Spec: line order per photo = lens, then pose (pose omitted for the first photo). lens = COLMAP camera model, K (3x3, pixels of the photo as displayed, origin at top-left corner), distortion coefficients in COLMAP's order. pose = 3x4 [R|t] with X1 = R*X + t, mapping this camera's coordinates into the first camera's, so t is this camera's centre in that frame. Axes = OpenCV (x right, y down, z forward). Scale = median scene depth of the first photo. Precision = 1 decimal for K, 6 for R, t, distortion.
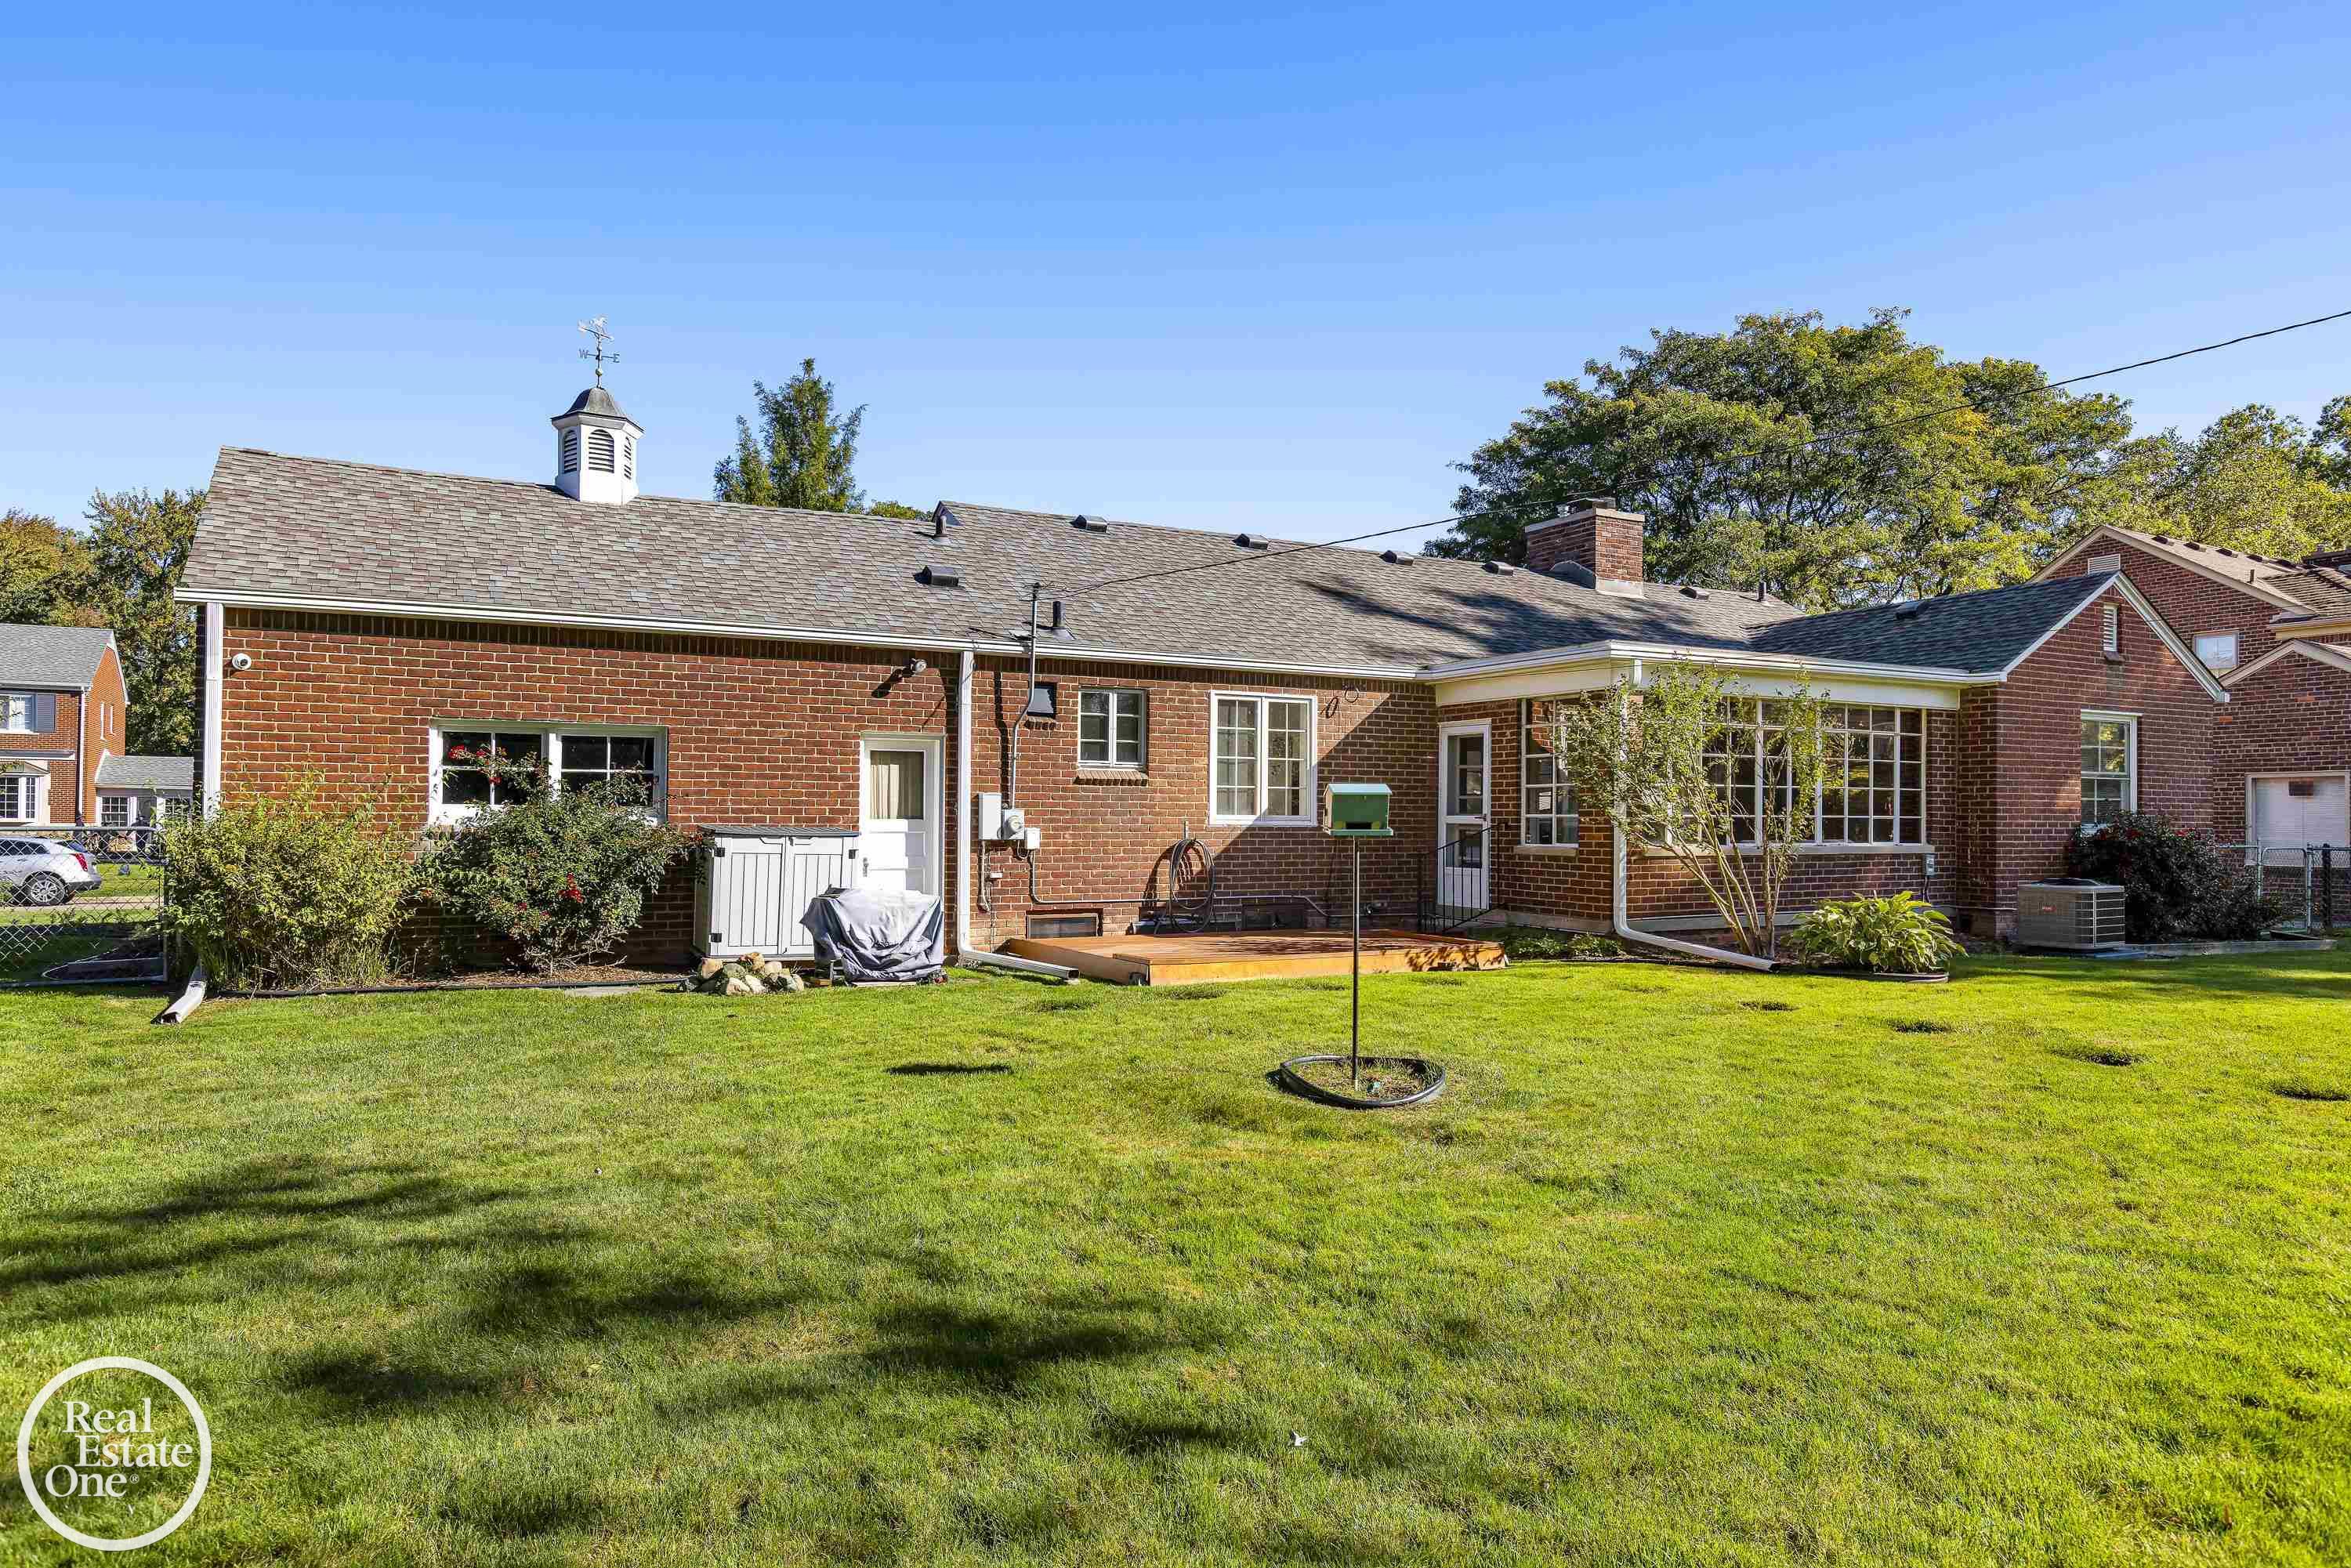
lens RADIAL K [[1594.2, 0, 1175.5], [0, 1594.2, 784.0], [0, 0, 1]] dist [-0.003424, 0.000598]
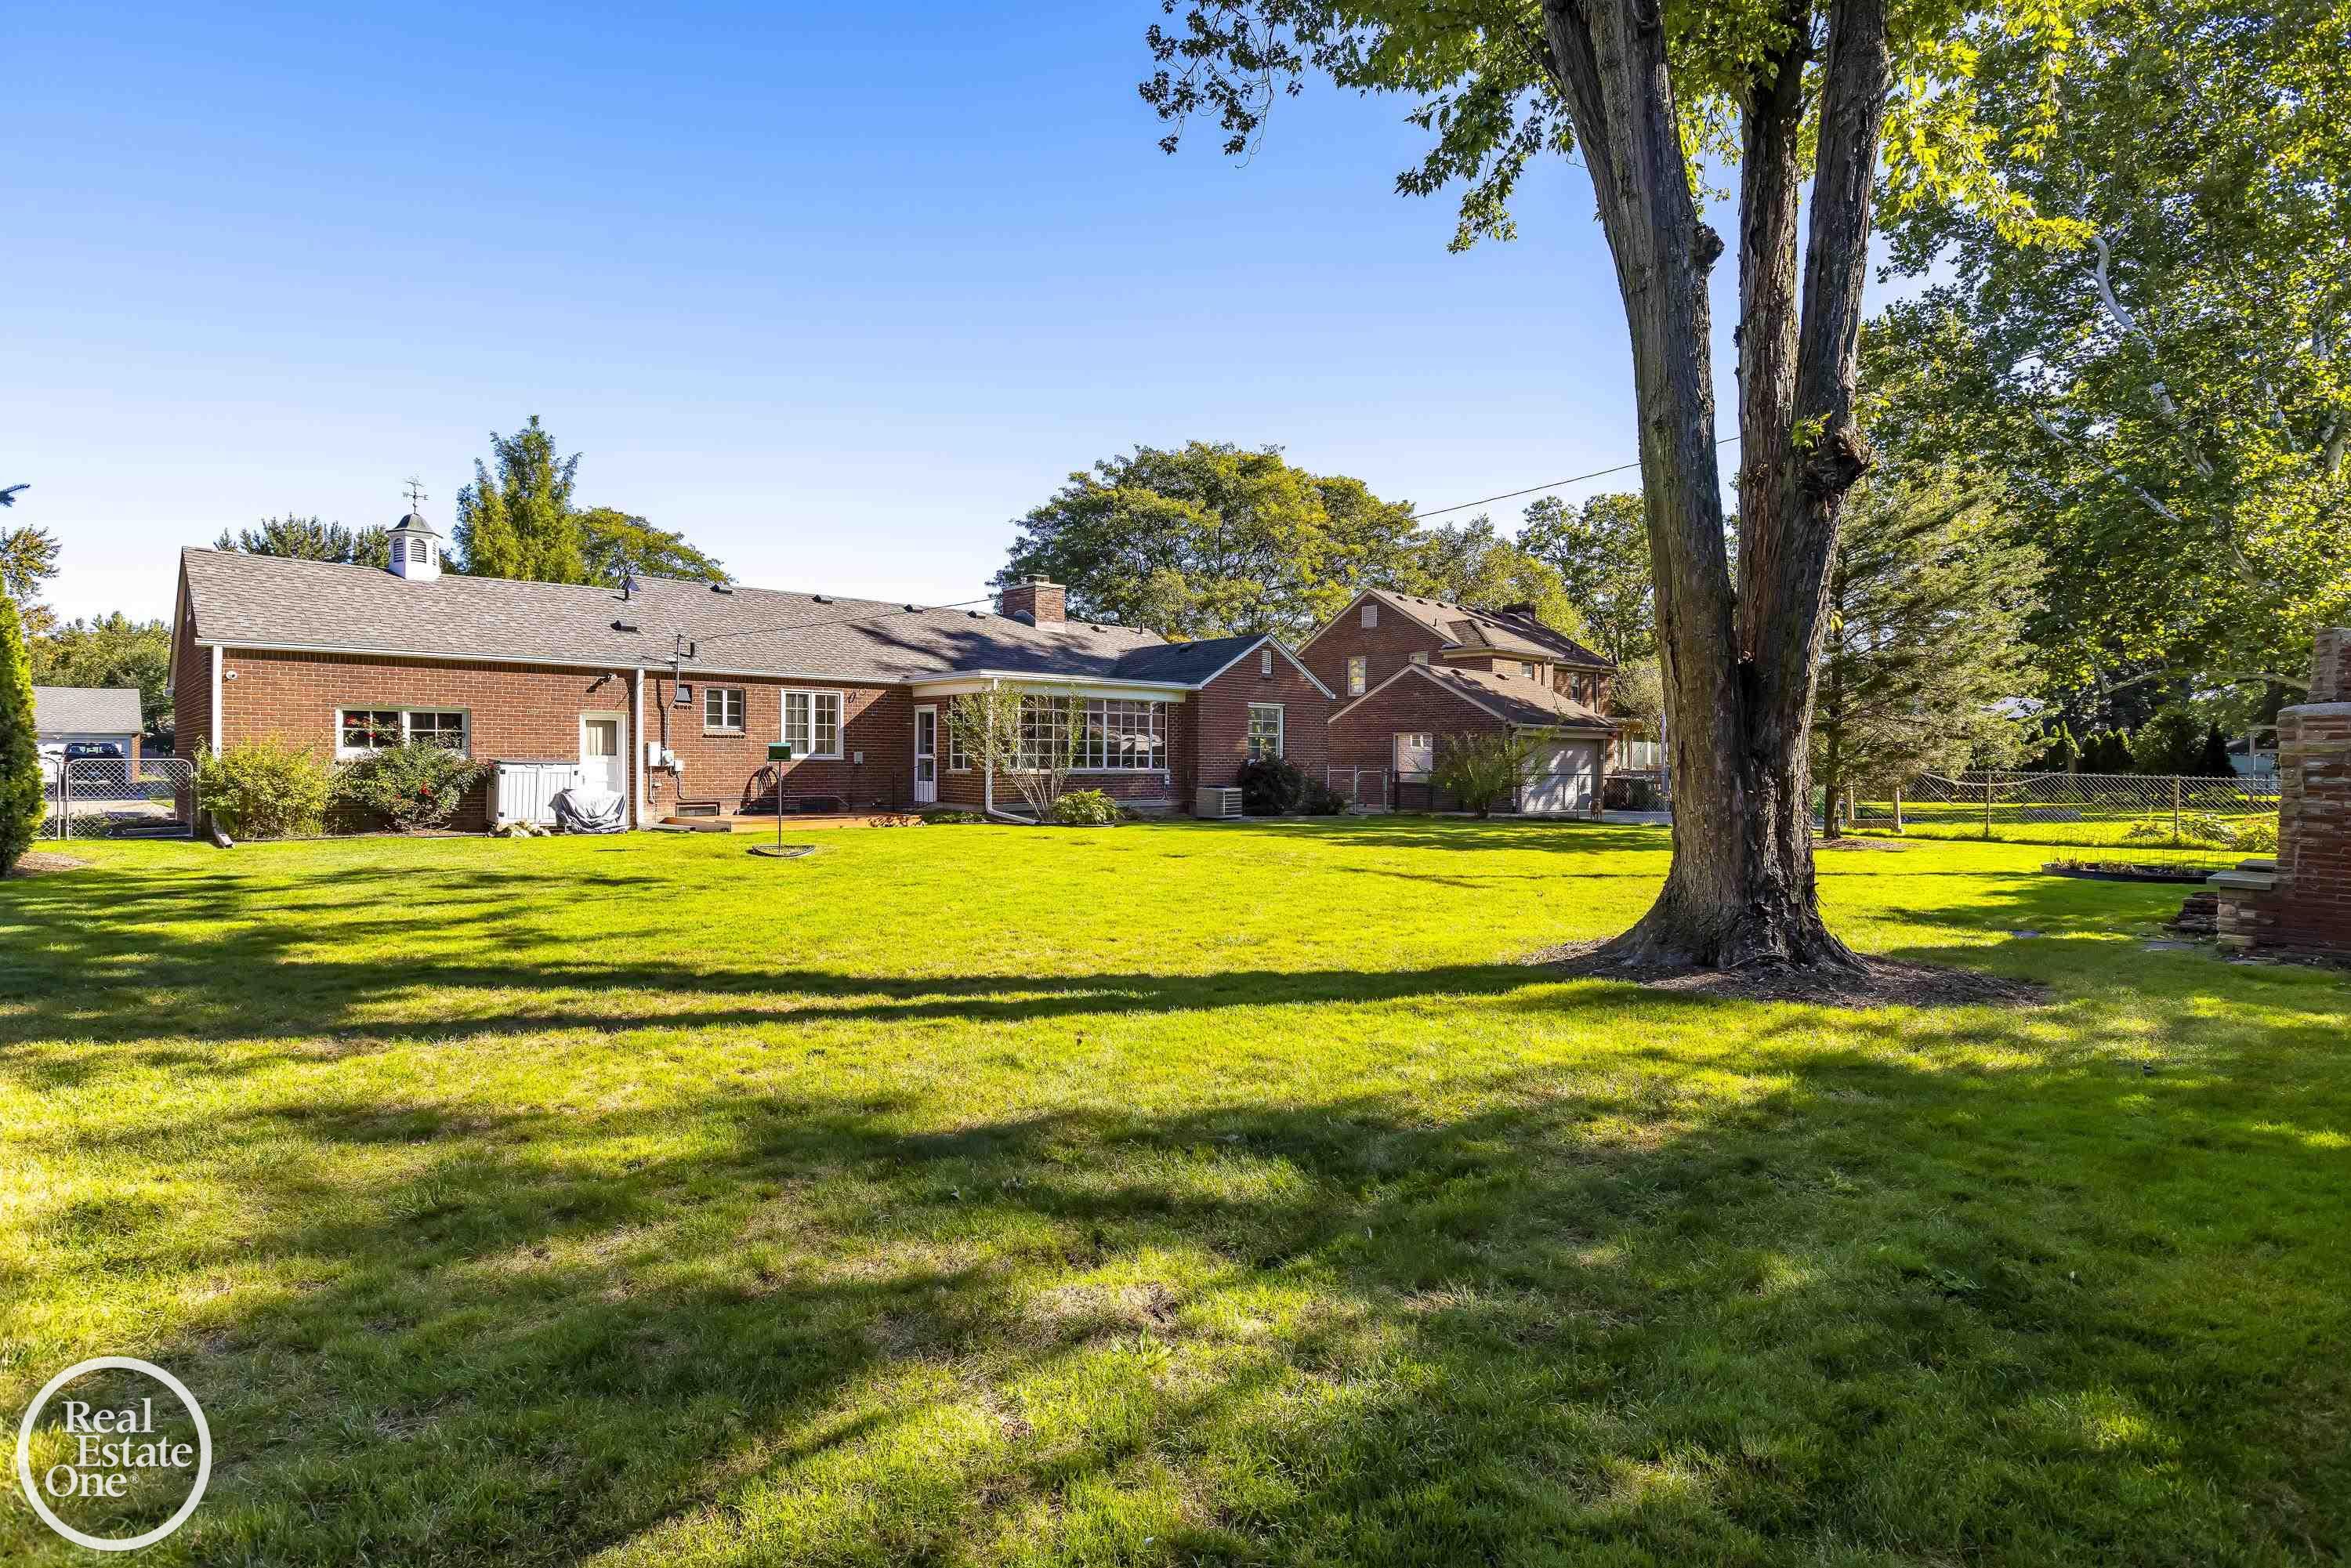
lens RADIAL K [[1126.2, 0, 1175.5], [0, 1126.2, 784.0], [0, 0, 1]] dist [-0.004194, -0.000115]
pose [[0.958189, -0.005429, 0.286084, 0.092064], [-0.007910, 0.998935, 0.045451, -0.009906], [-0.286026, -0.045813, 0.957126, -0.458282]]
